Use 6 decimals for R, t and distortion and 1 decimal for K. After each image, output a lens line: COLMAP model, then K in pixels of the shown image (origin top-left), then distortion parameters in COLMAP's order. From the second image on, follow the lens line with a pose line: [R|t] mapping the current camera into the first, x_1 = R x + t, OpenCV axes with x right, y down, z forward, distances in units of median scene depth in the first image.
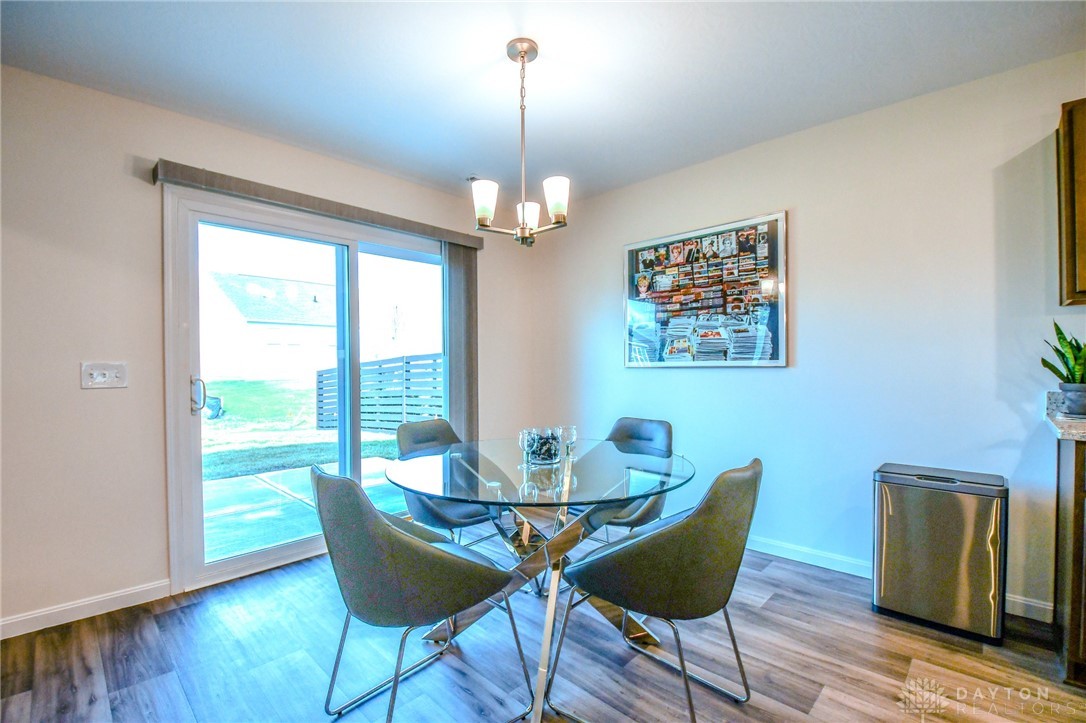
lens RADIAL K [[472.4, 0, 529.3], [0, 472.4, 370.1], [0, 0, 1]] dist [0.000651, -0.010528]
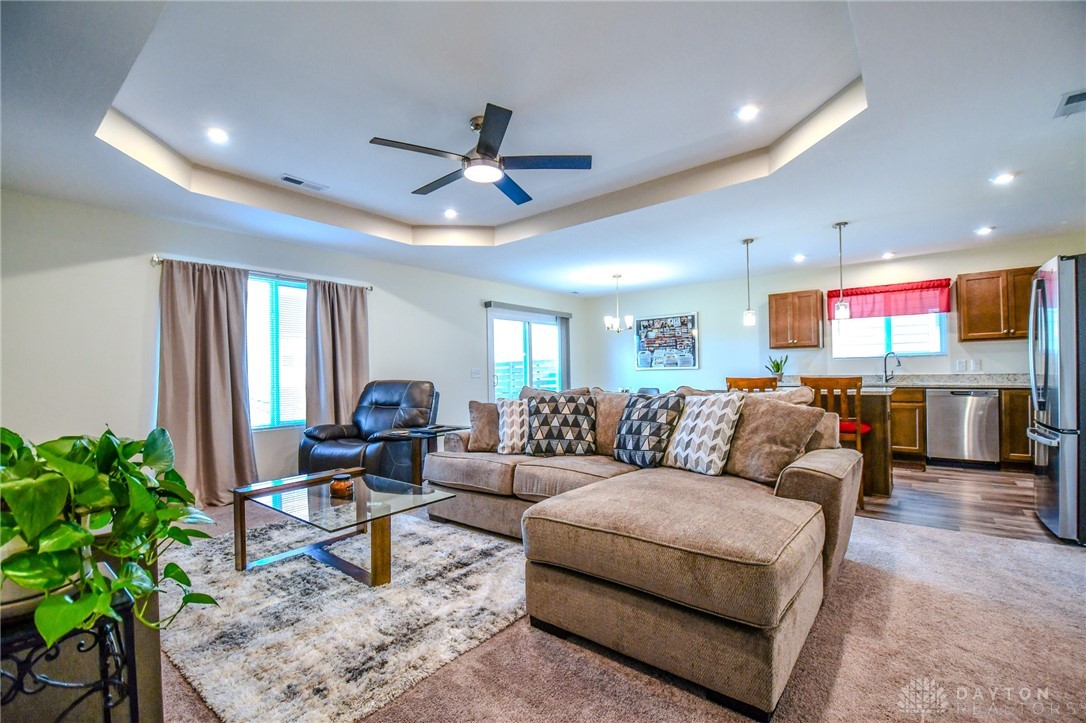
lens RADIAL K [[477.0, 0, 523.8], [0, 477.0, 368.7], [0, 0, 1]] dist [0.000508, -0.017180]
pose [[0.996962, -0.006173, 0.077639, -0.619402], [0.007893, 0.999730, -0.021866, 0.039851], [-0.077483, 0.022412, 0.996742, -1.528510]]
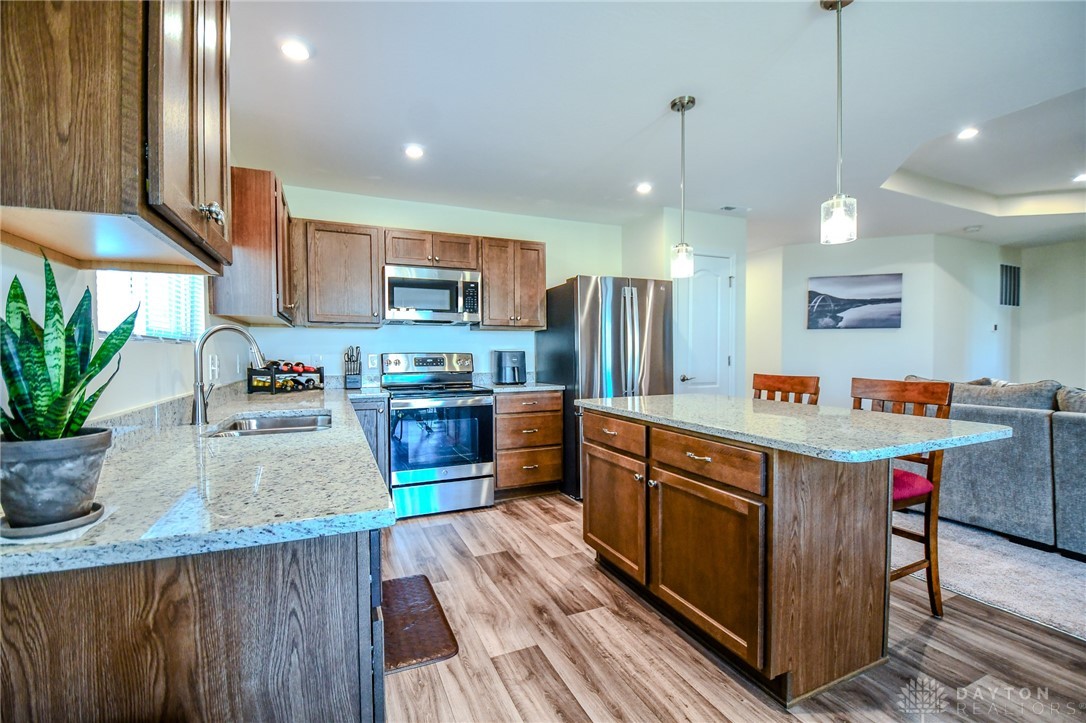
lens RADIAL K [[470.6, 0, 535.9], [0, 470.6, 367.8], [0, 0, 1]] dist [0.018902, -0.027409]
pose [[-0.931195, 0.001112, 0.364520, 0.425329], [0.016304, 0.999122, 0.038601, -0.020978], [-0.364157, 0.041888, -0.930395, 0.735510]]
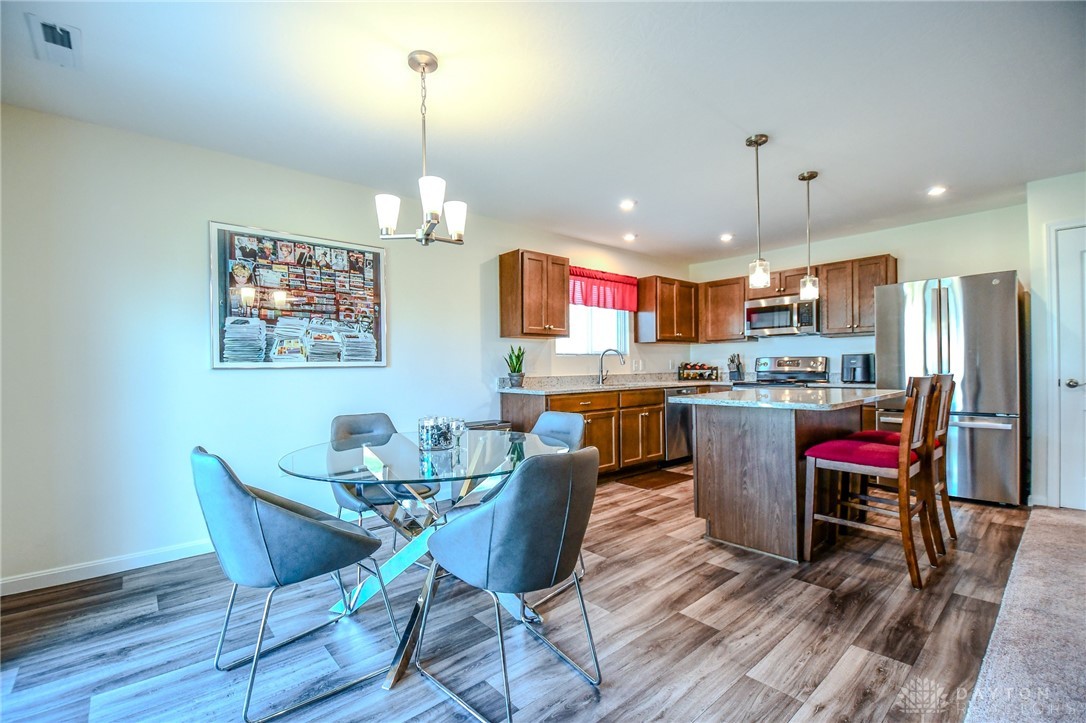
lens RADIAL K [[470.6, 0, 535.9], [0, 470.6, 367.8], [0, 0, 1]] dist [0.018902, -0.027409]
pose [[0.072387, 0.003388, 0.997371, -0.677558], [0.023000, 0.999723, -0.005065, 0.011302], [-0.997111, 0.023306, 0.072289, 0.448513]]
